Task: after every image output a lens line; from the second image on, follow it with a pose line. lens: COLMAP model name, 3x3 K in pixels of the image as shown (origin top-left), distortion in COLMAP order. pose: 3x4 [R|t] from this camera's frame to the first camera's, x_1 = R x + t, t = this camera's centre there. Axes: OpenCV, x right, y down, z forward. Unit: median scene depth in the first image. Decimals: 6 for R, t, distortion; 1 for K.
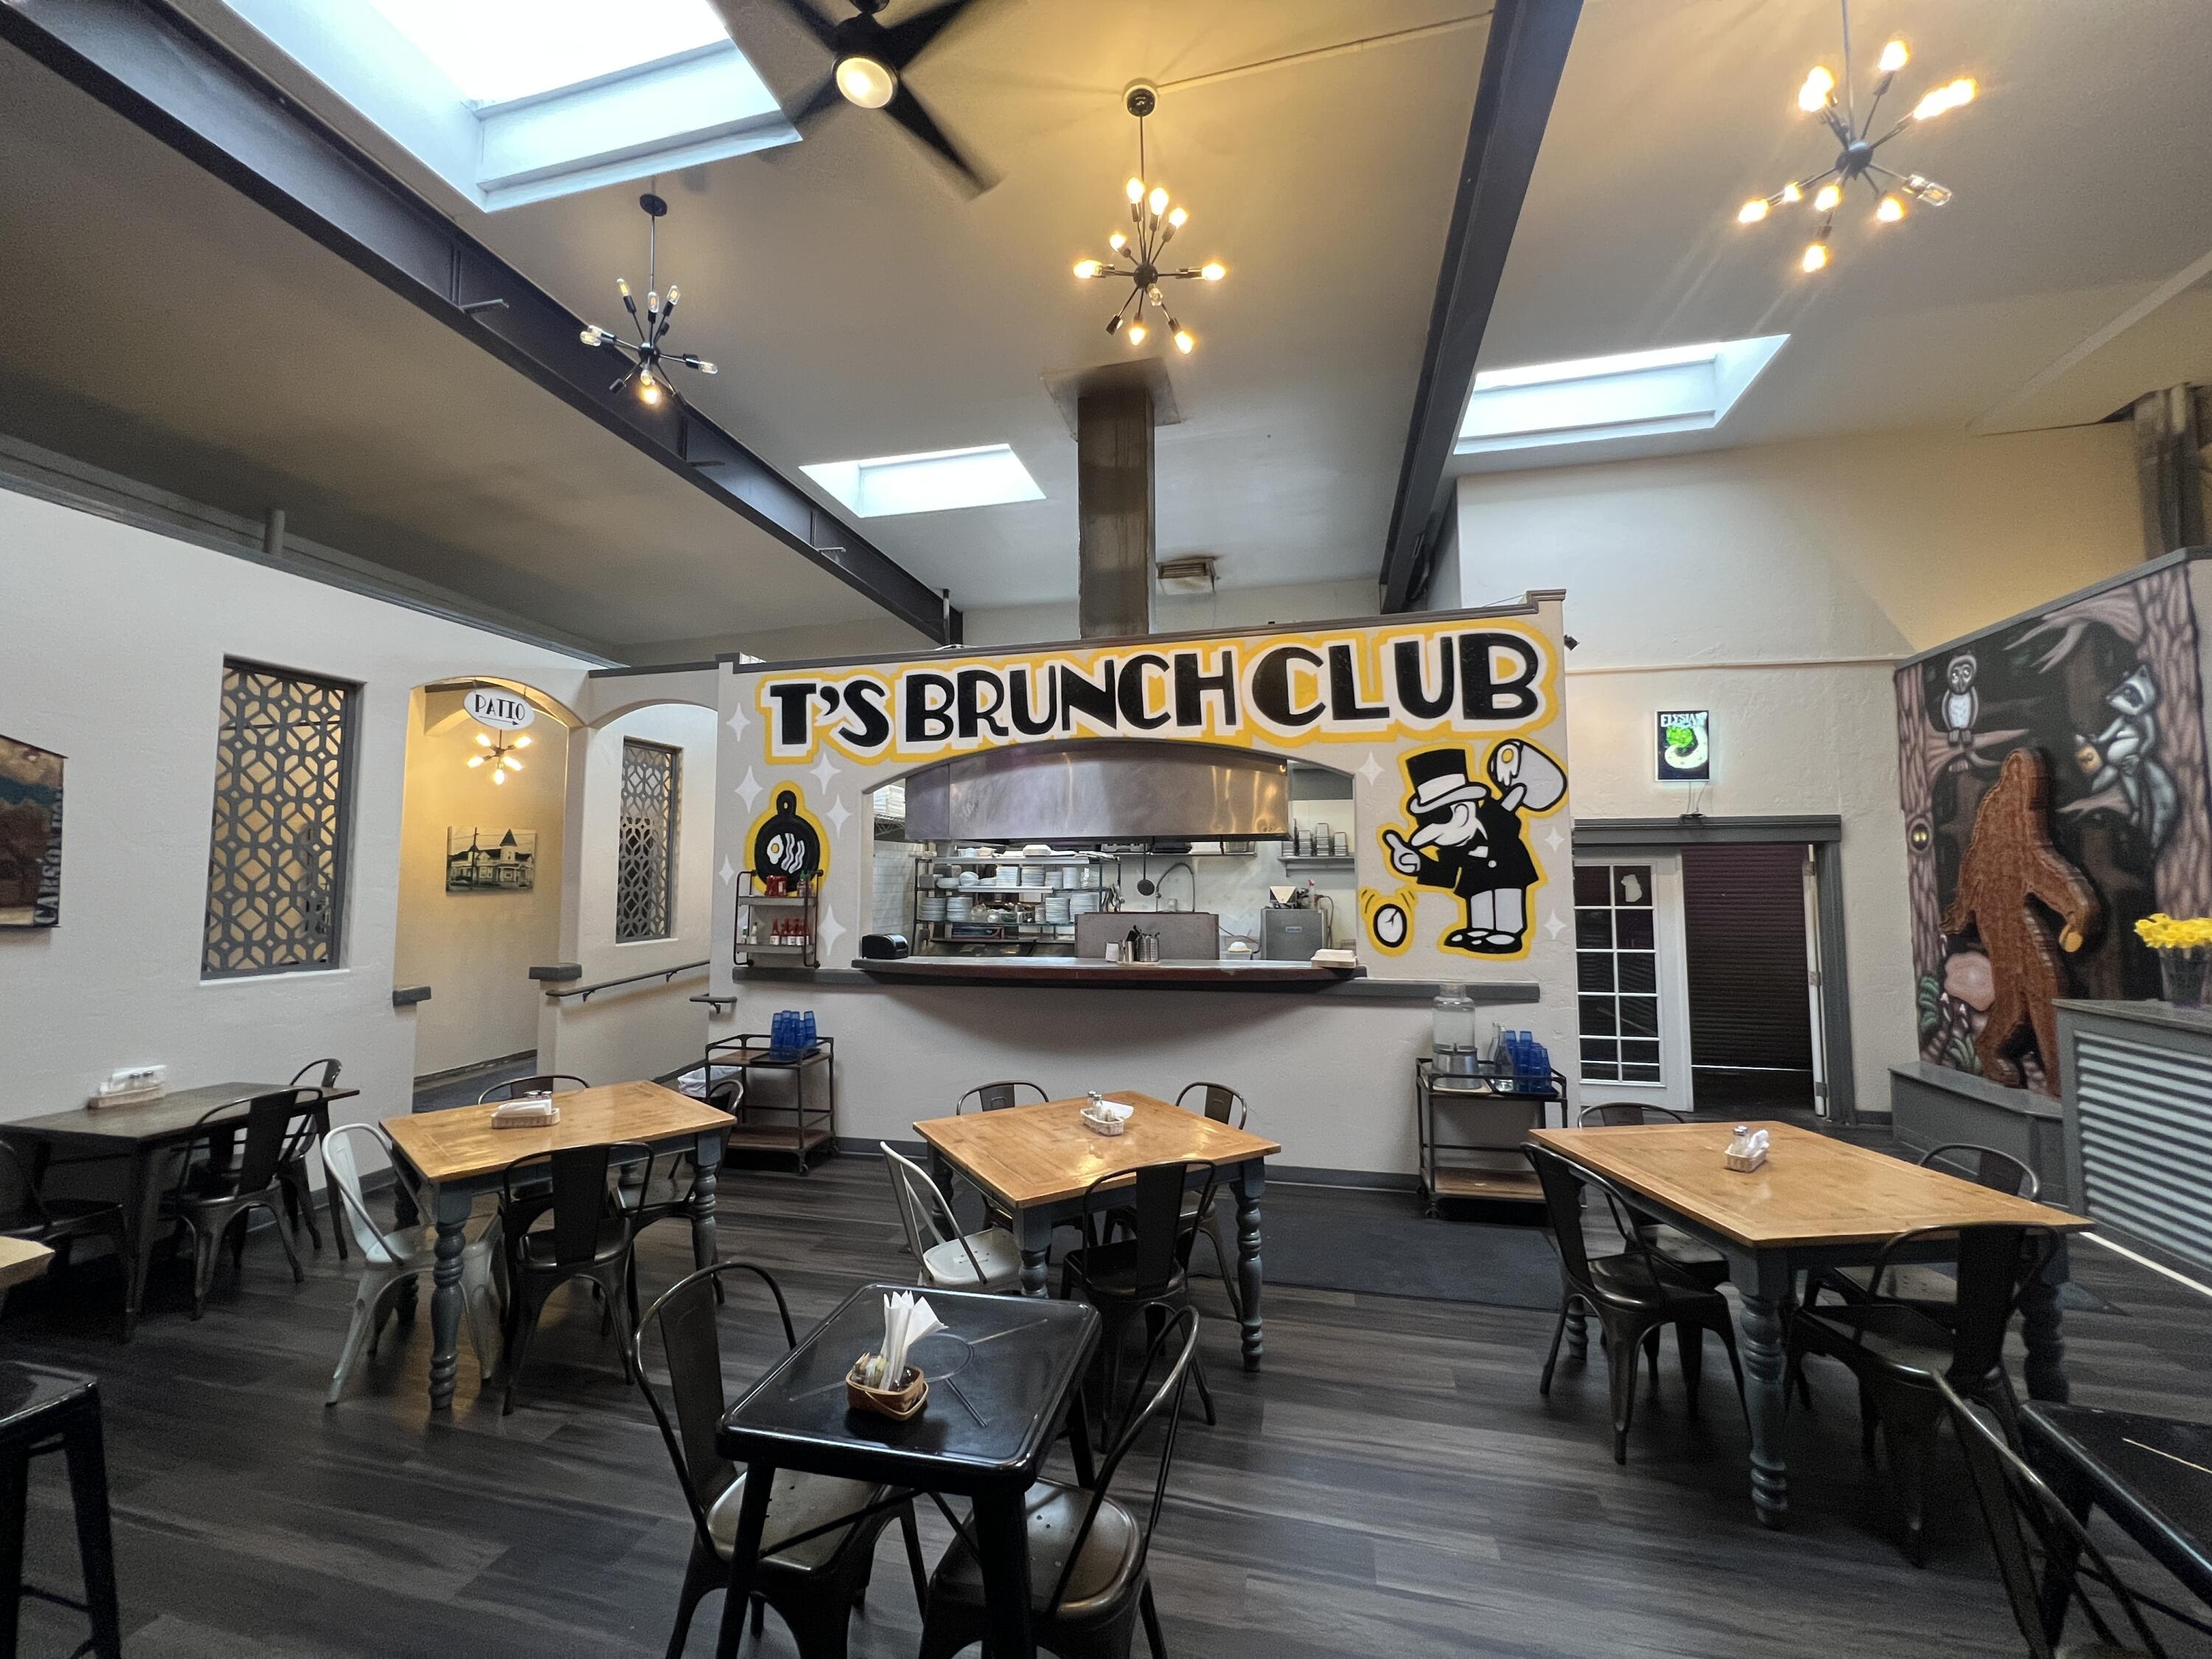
lens RADIAL K [[886.5, 0, 1098.3], [0, 886.5, 824.6], [0, 0, 1]] dist [-0.002033, 0.000448]
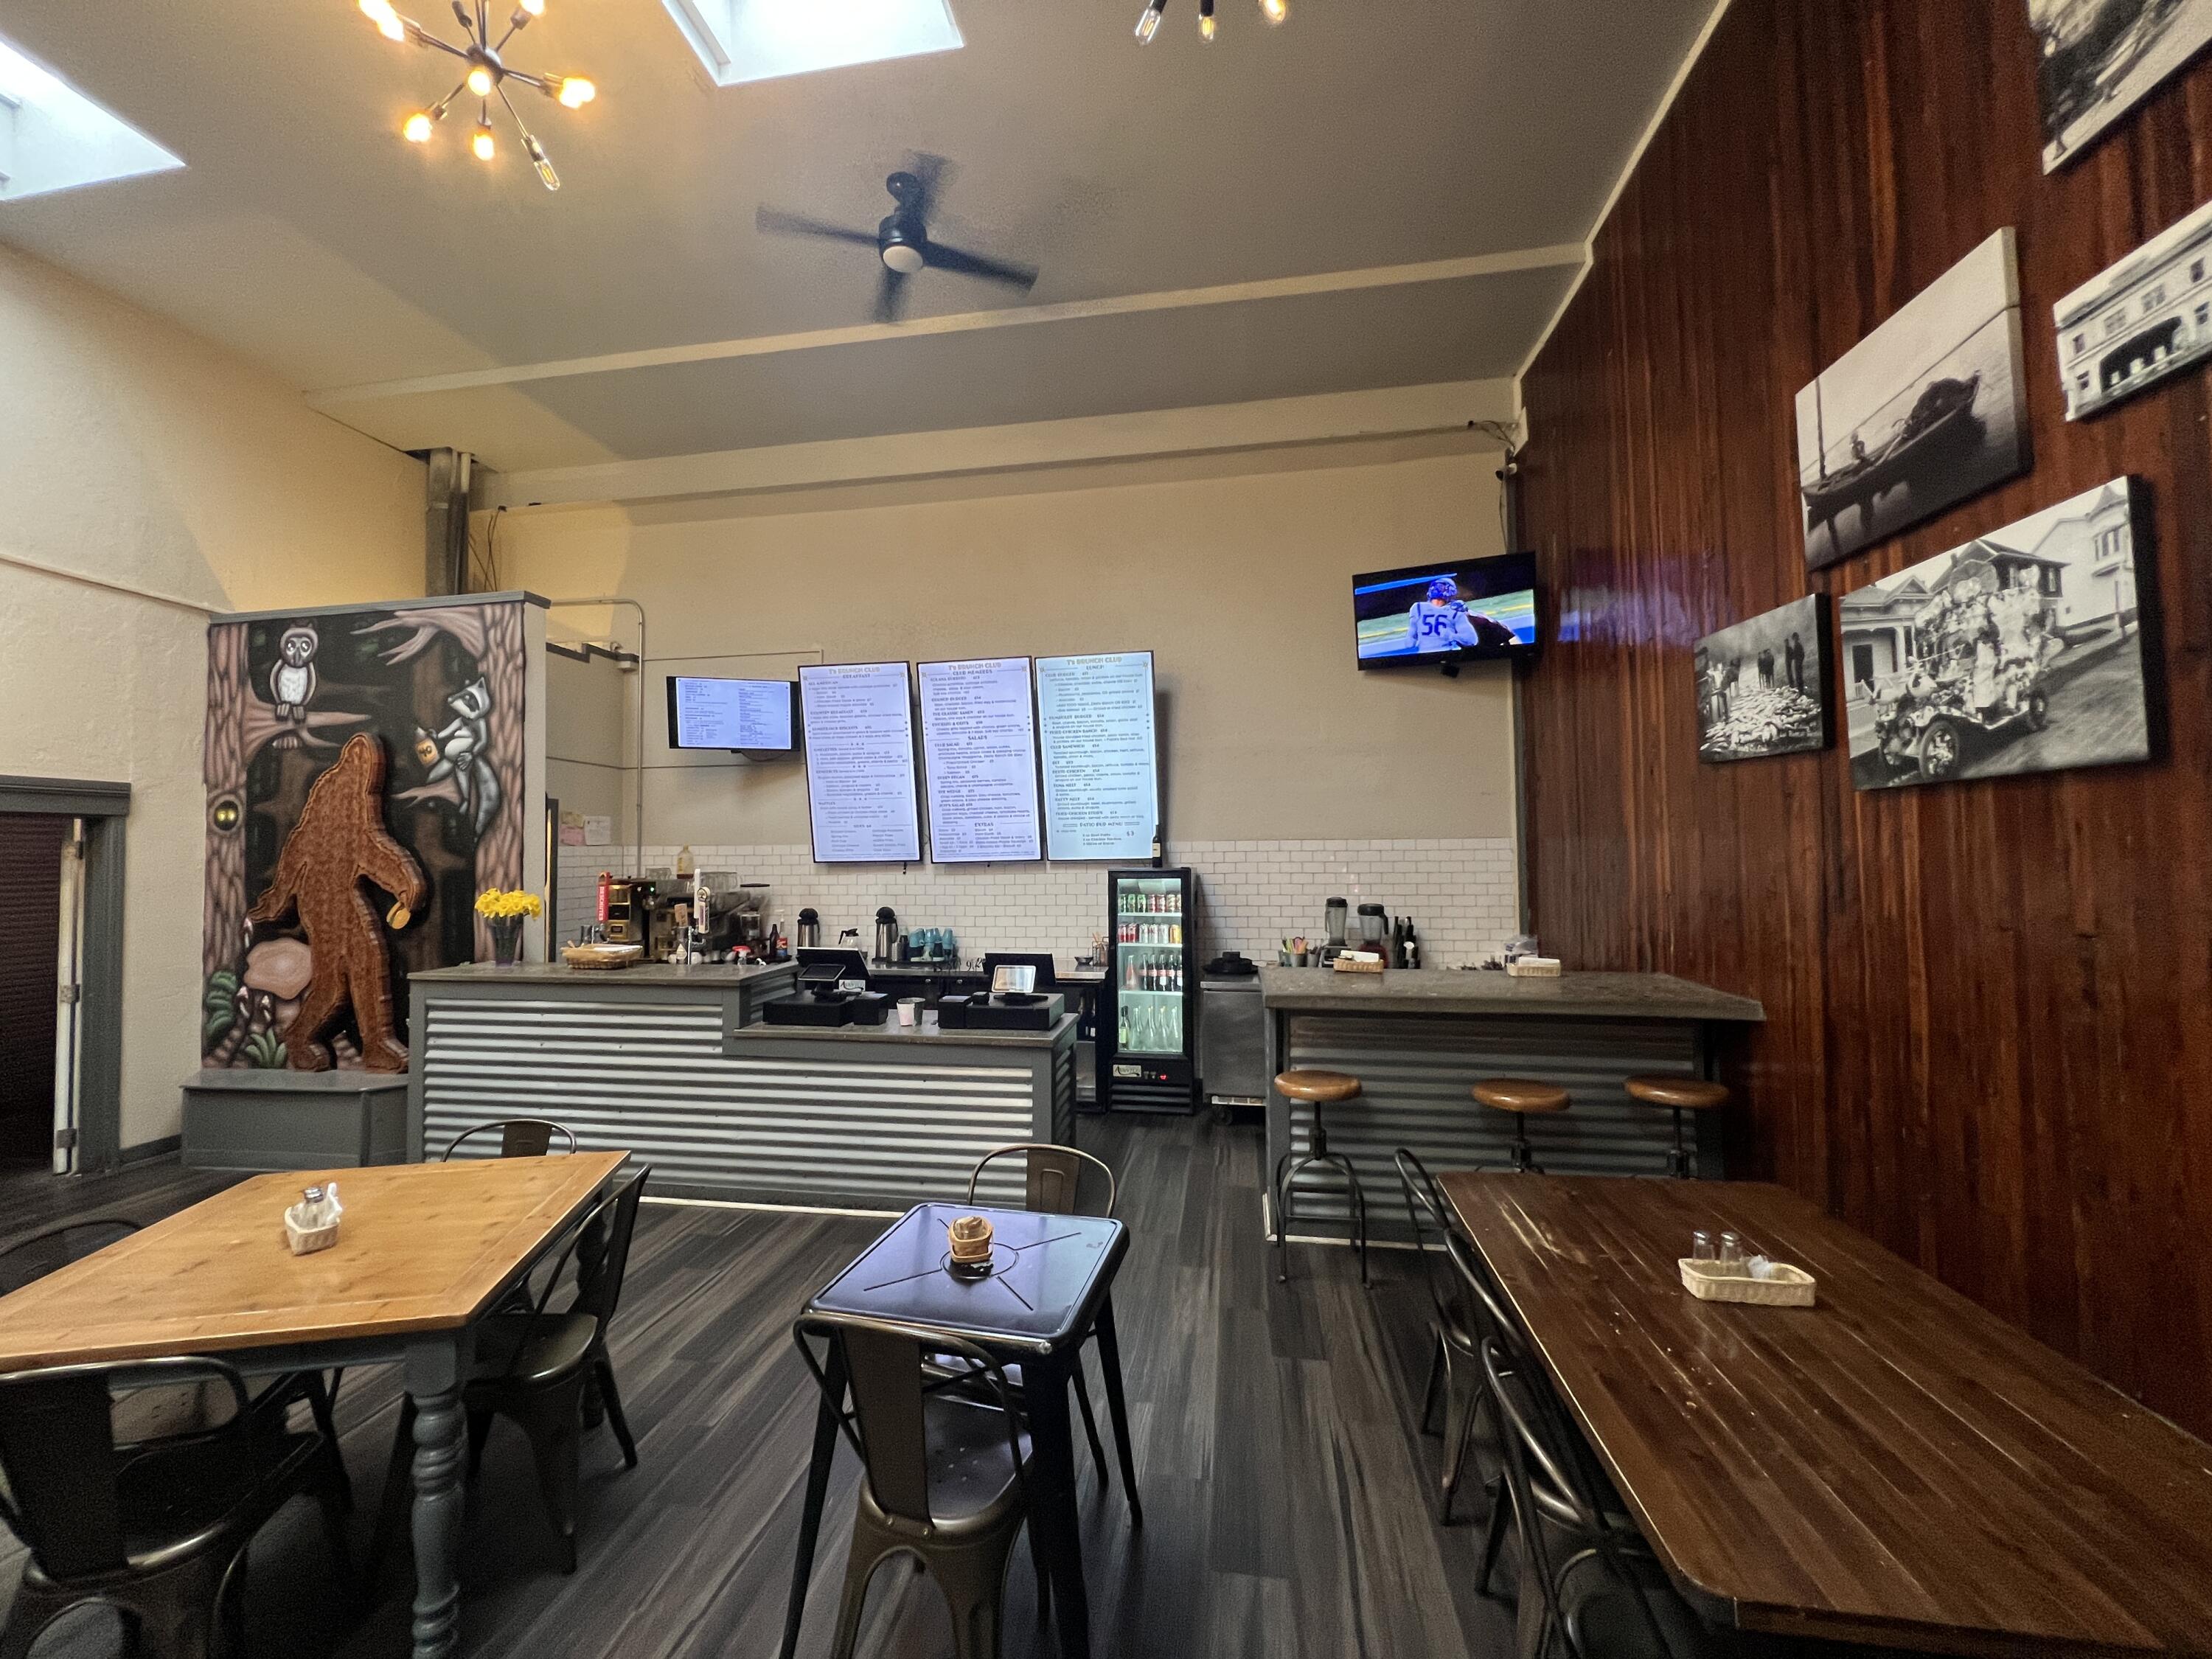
lens RADIAL K [[886.5, 0, 1097.2], [0, 886.5, 824.5], [0, 0, 1]] dist [-0.002033, 0.000448]
pose [[-0.089622, 0.037839, 0.995257, -0.047399], [-0.050278, 0.997832, -0.042464, 0.020565], [-0.994706, -0.053845, -0.087525, 0.251653]]
